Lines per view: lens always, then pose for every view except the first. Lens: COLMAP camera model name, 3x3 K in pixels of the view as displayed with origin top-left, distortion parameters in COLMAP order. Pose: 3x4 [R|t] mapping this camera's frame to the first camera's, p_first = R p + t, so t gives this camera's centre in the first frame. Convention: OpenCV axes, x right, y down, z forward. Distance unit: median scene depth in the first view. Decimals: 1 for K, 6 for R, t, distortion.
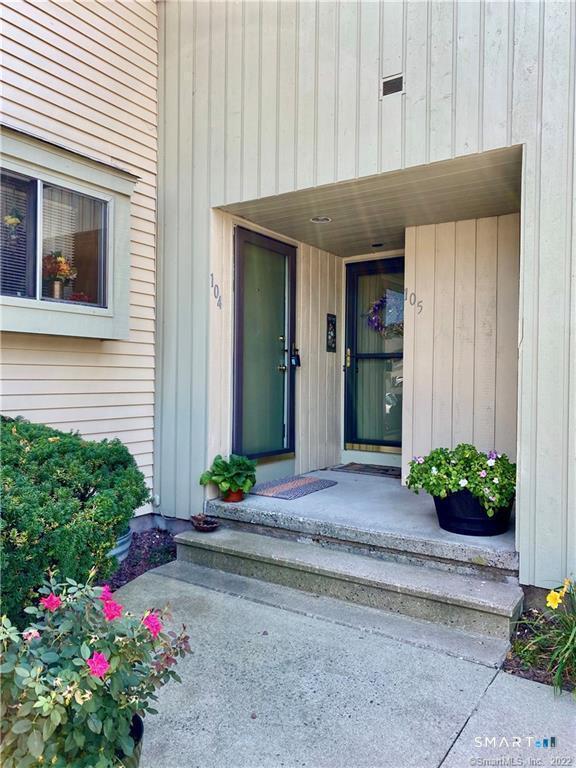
lens RADIAL K [[574.0, 0, 288.0], [0, 574.0, 384.0], [0, 0, 1]] dist [0.006692, 0.001864]
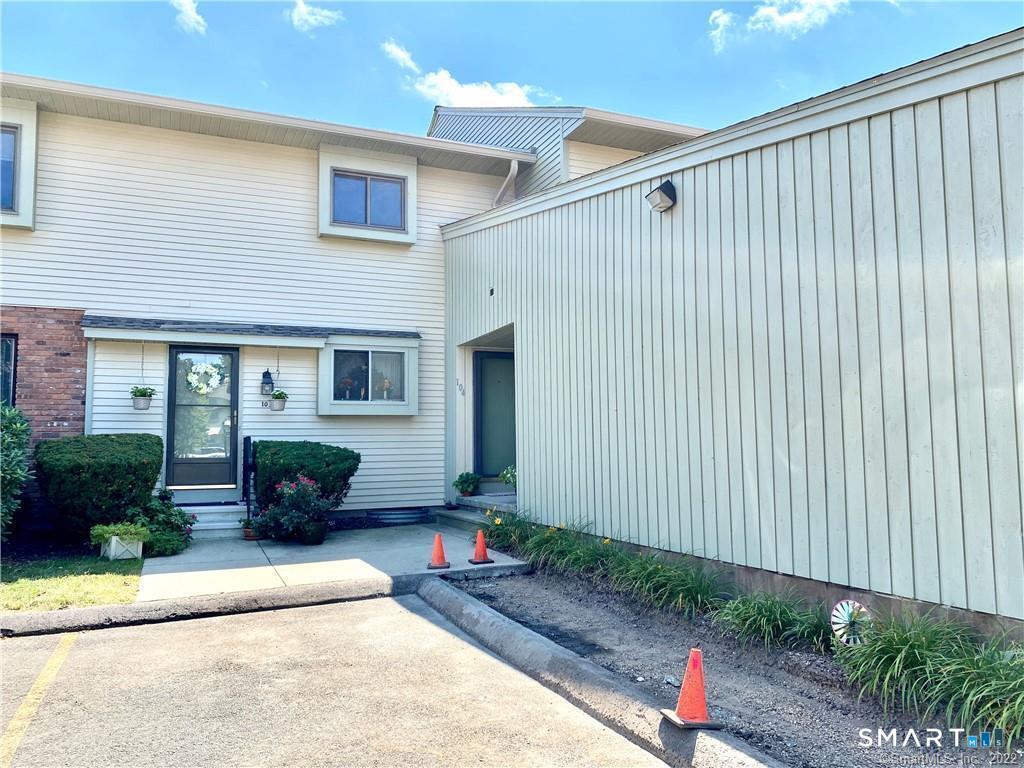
lens RADIAL K [[765.3, 0, 512.0], [0, 765.3, 384.0], [0, 0, 1]] dist [0.006692, 0.001864]
pose [[0.837872, -0.068274, -0.541579, 1.437838], [0.018071, 0.995073, -0.097485, 0.082962], [0.545567, 0.071893, 0.834978, -1.077244]]
